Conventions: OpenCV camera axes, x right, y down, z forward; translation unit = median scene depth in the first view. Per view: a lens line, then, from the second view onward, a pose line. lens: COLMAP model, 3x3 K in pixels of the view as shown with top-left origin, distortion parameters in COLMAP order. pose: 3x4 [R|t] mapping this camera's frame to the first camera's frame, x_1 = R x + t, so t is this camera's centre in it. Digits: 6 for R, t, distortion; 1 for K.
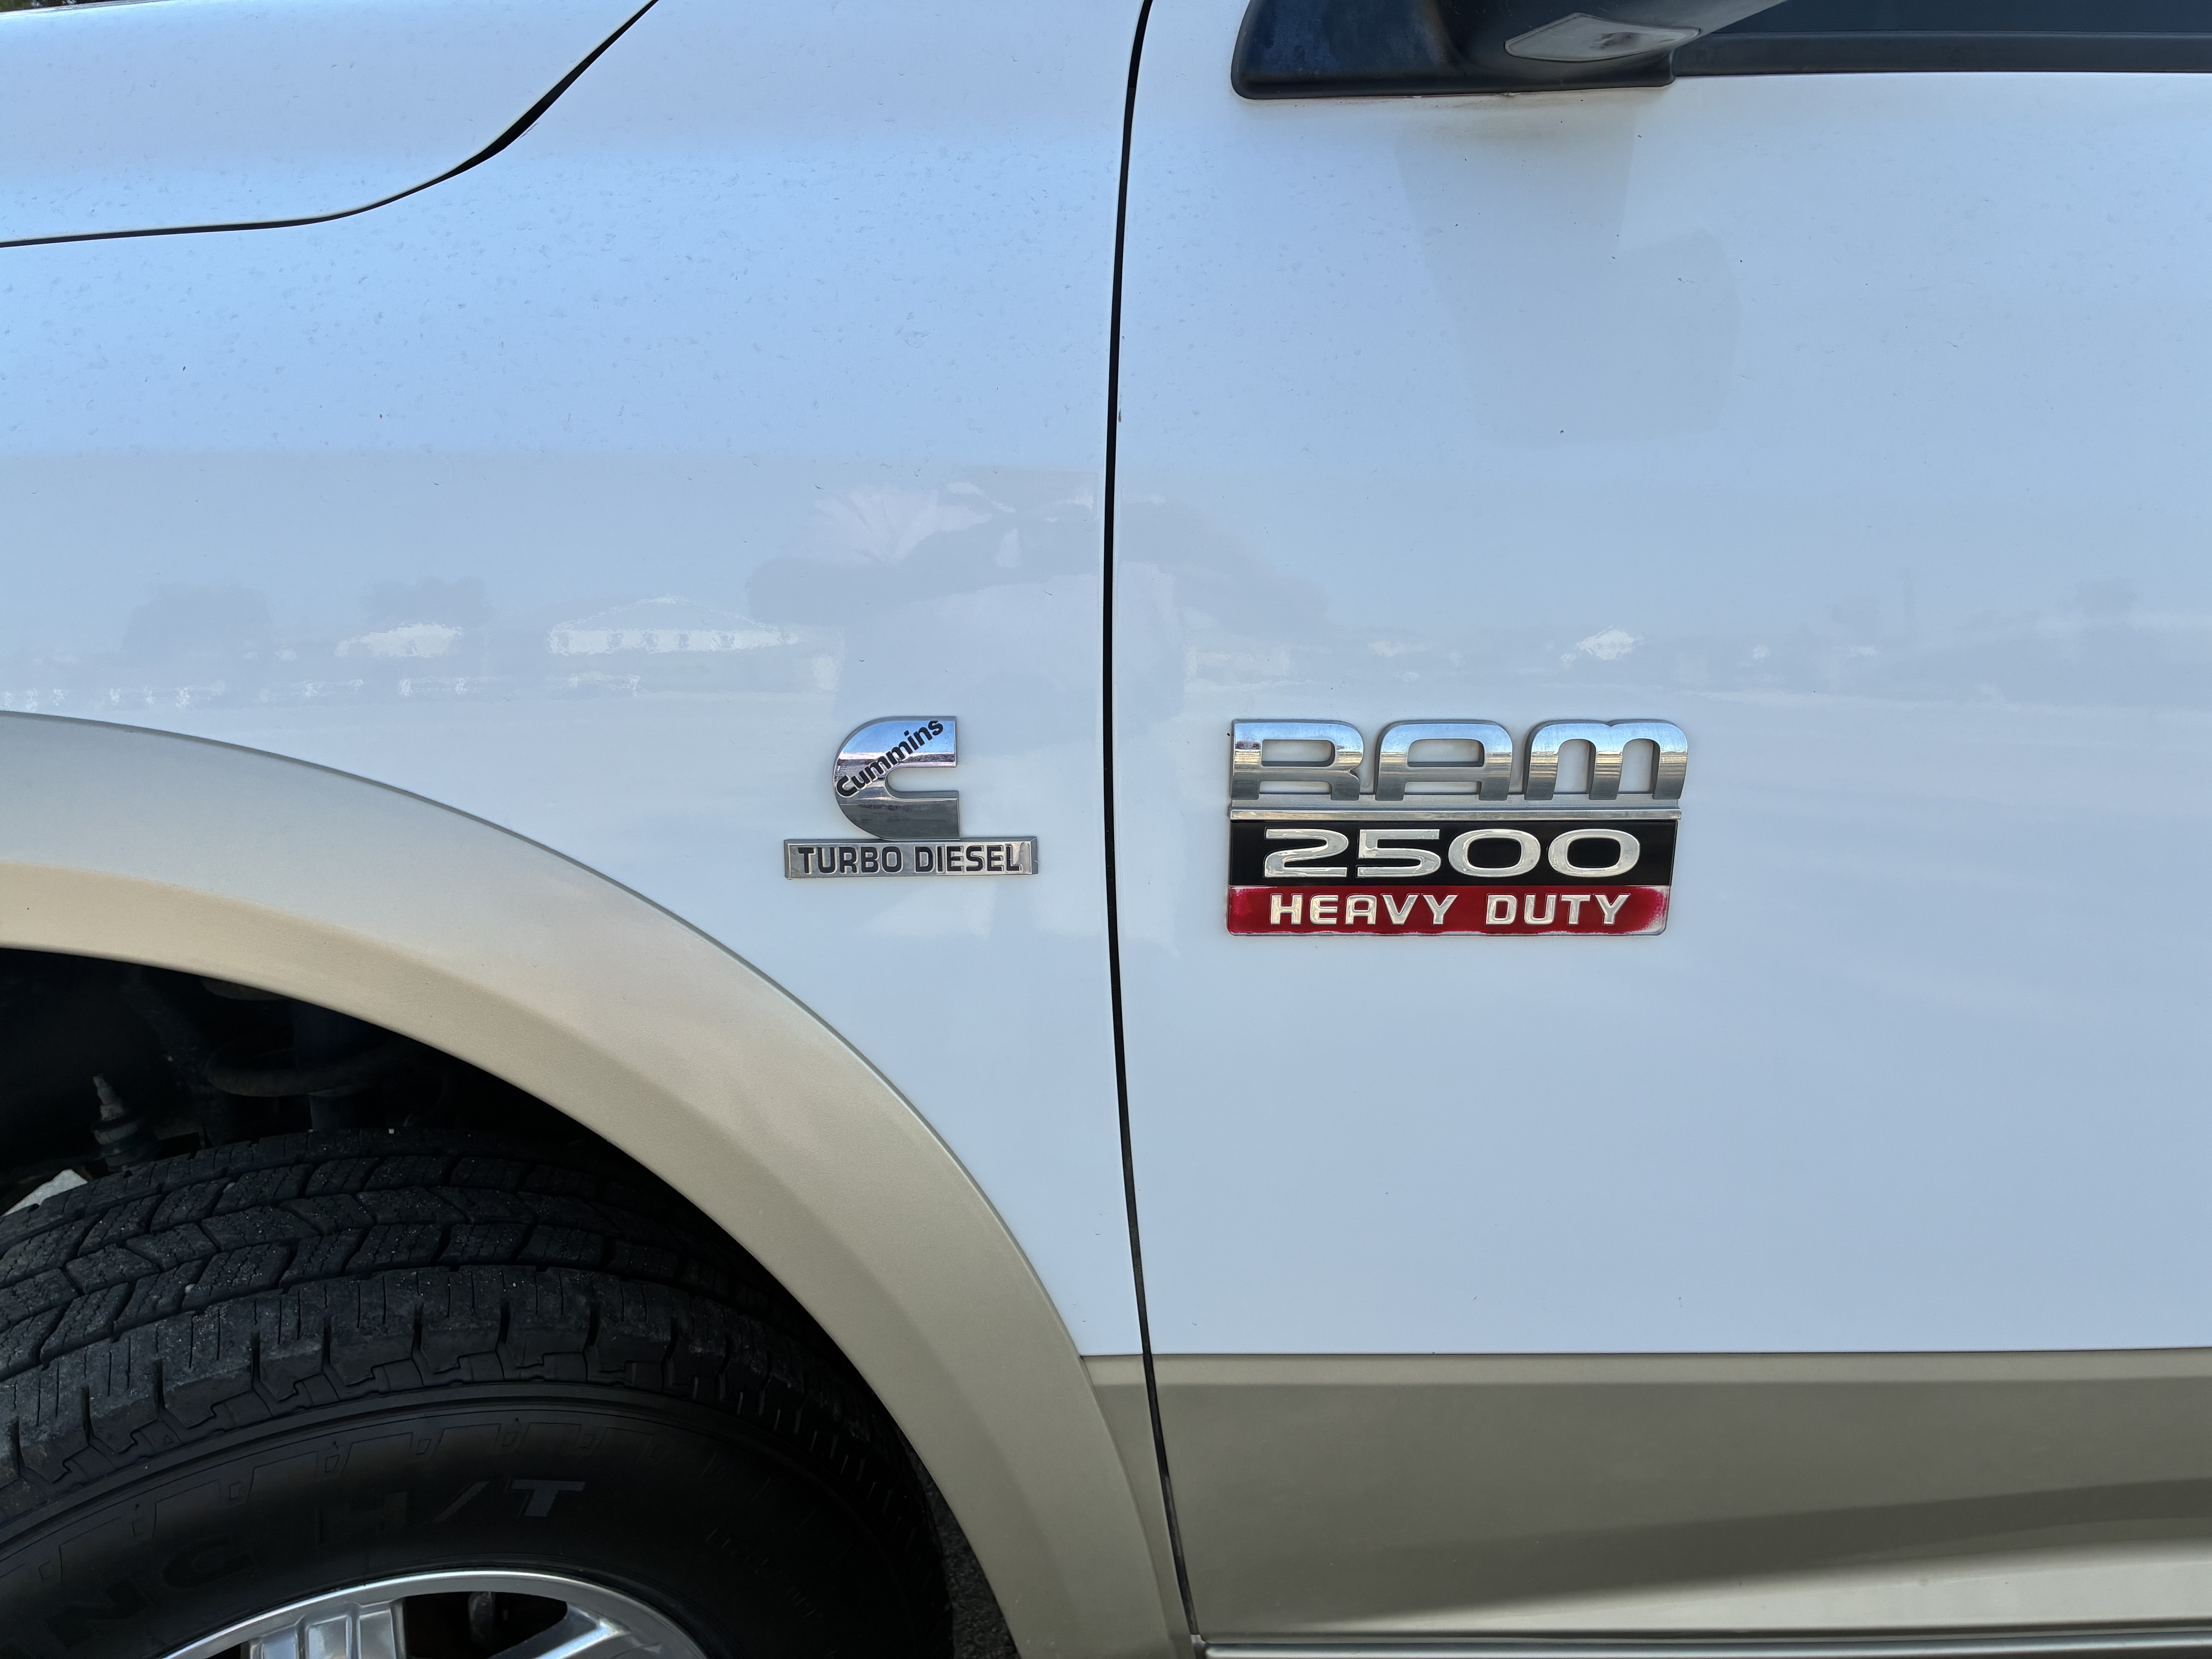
lens RADIAL K [[1665.8, 0, 1111.5], [0, 1665.8, 836.8], [0, 0, 1]] dist [0.054548, -0.080861]
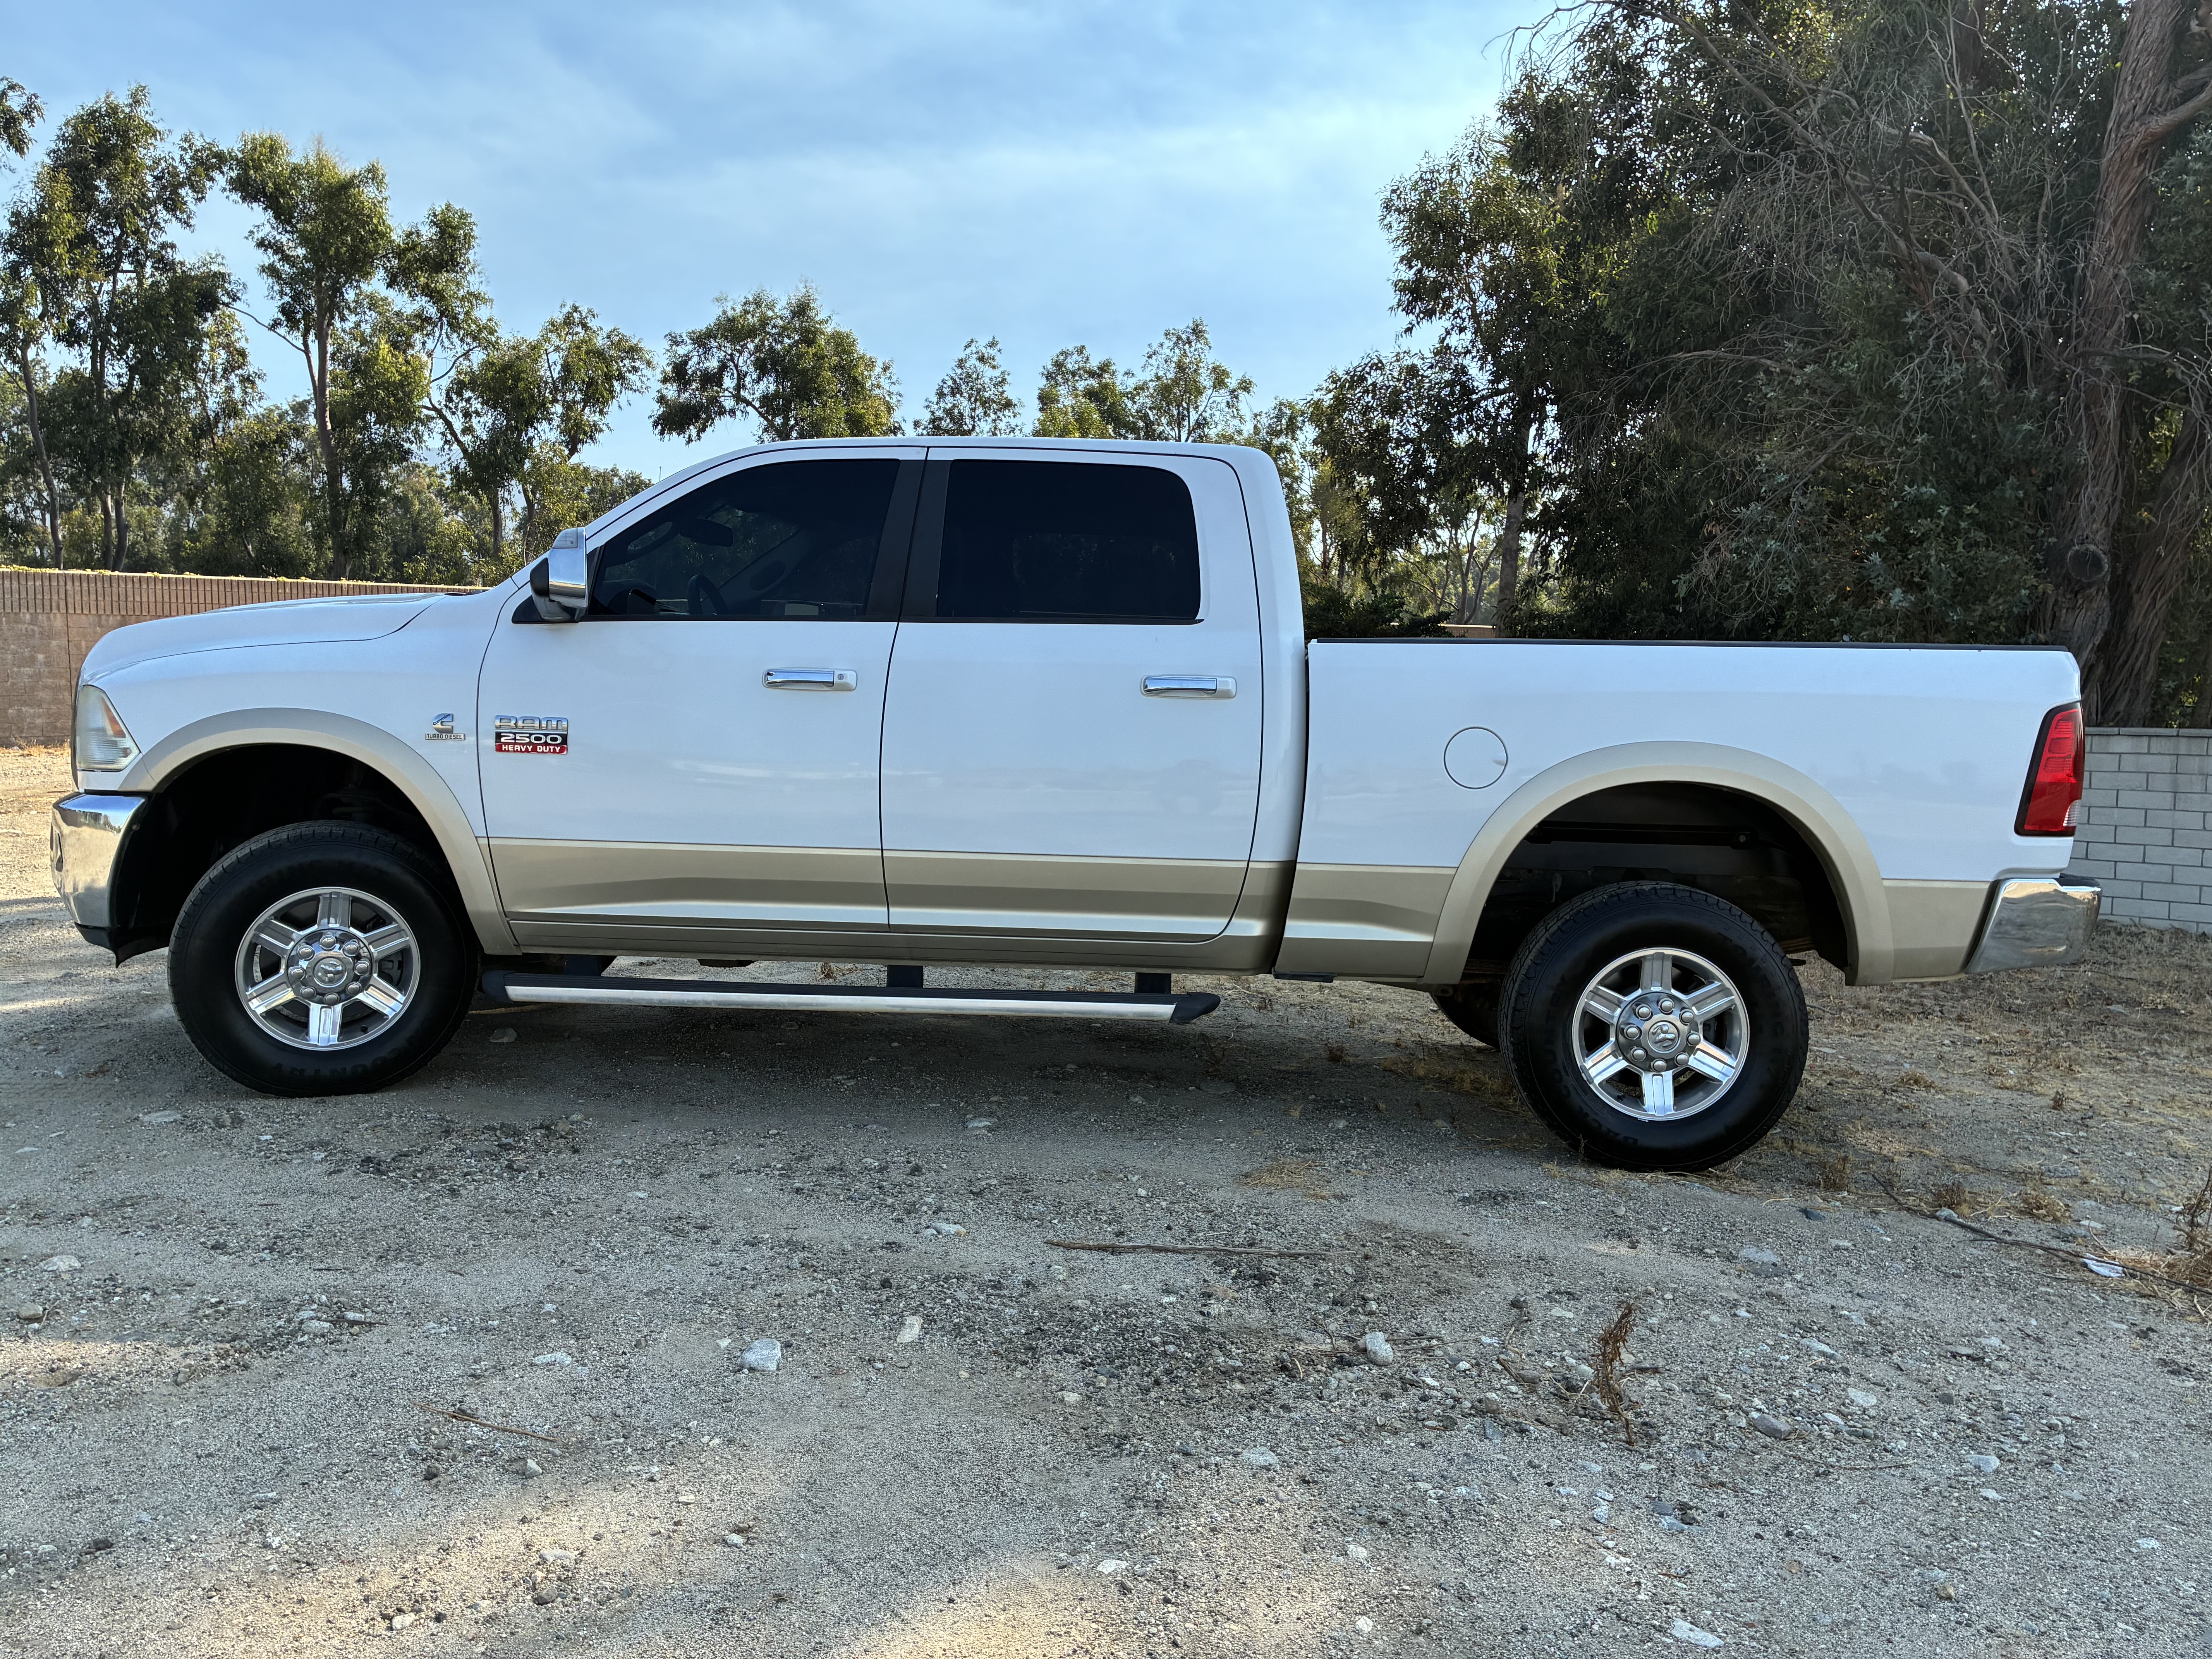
lens RADIAL K [[1665.8, 0, 1098.4], [0, 1665.8, 838.1], [0, 0, 1]] dist [0.054548, -0.080861]
pose [[0.993540, 0.018221, -0.112013, 2.997291], [-0.045335, 0.968575, -0.244555, 1.790839], [0.104037, 0.248053, 0.963144, -4.672379]]
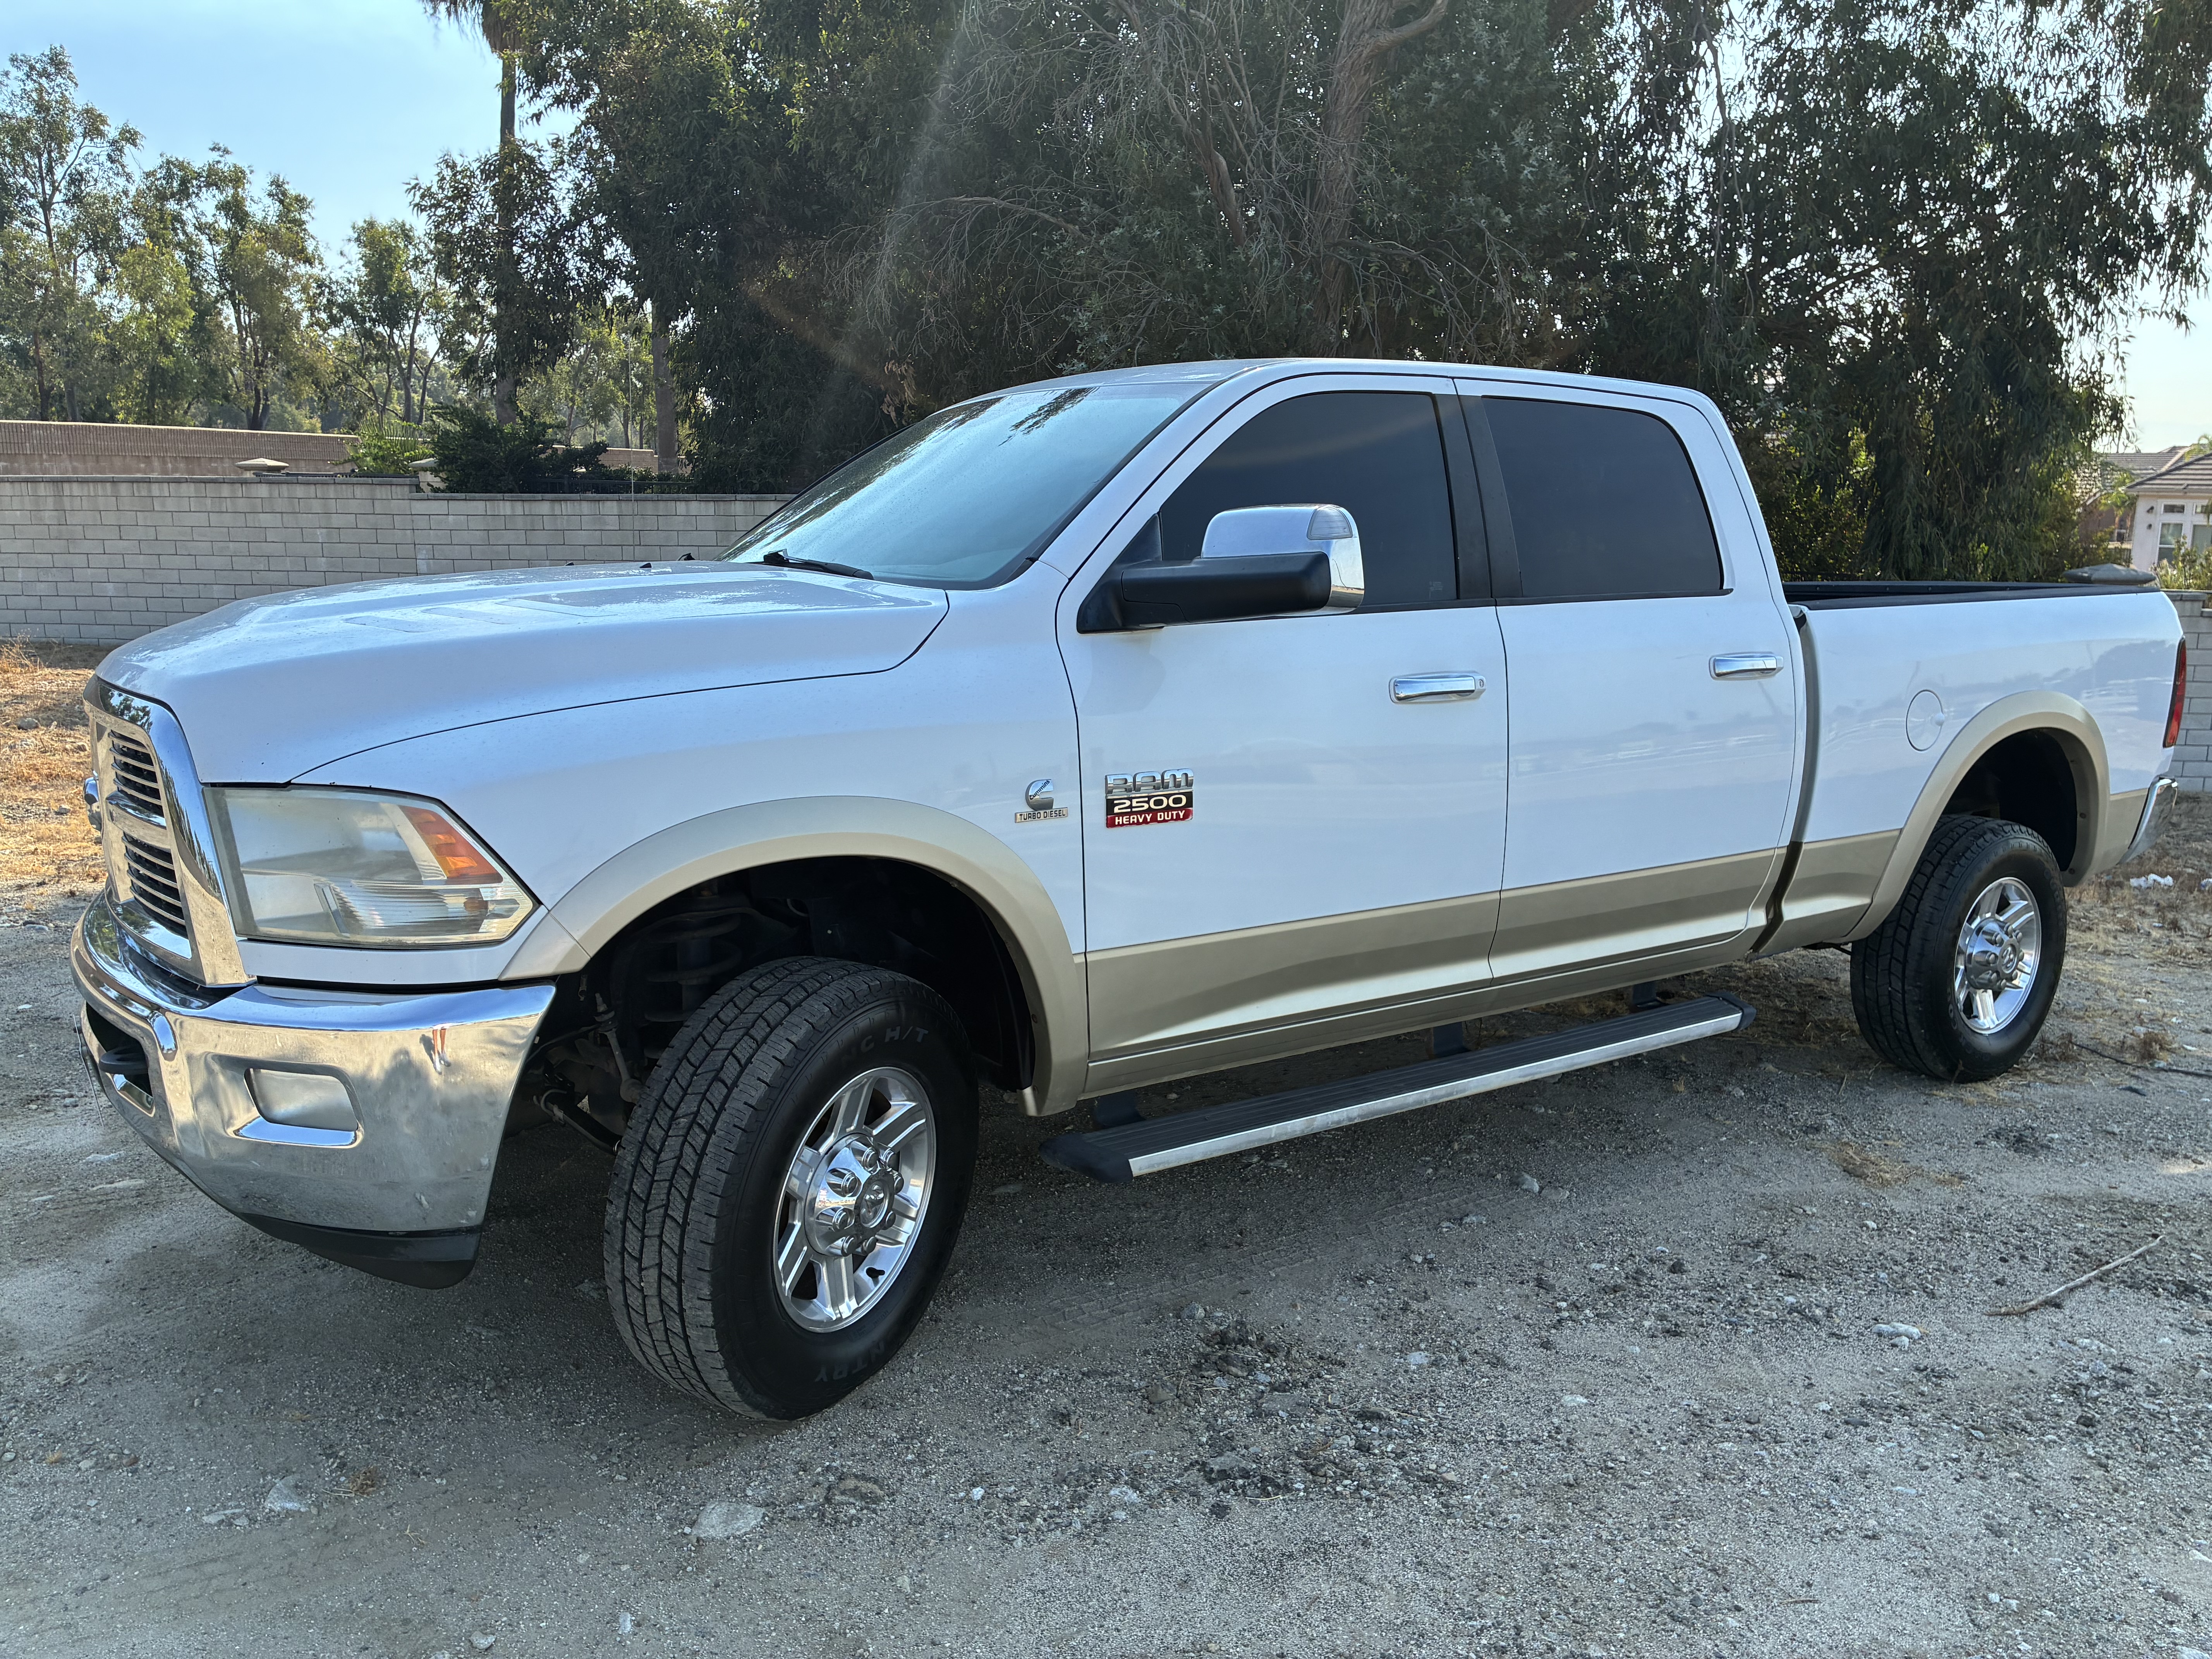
lens RADIAL K [[1665.8, 0, 1112.1], [0, 1665.8, 828.4], [0, 0, 1]] dist [0.054548, -0.080861]
pose [[0.859855, -0.096080, 0.501416, -2.011022], [0.167725, 0.980781, -0.099688, 0.478119], [-0.482202, 0.169817, 0.859444, -2.585572]]
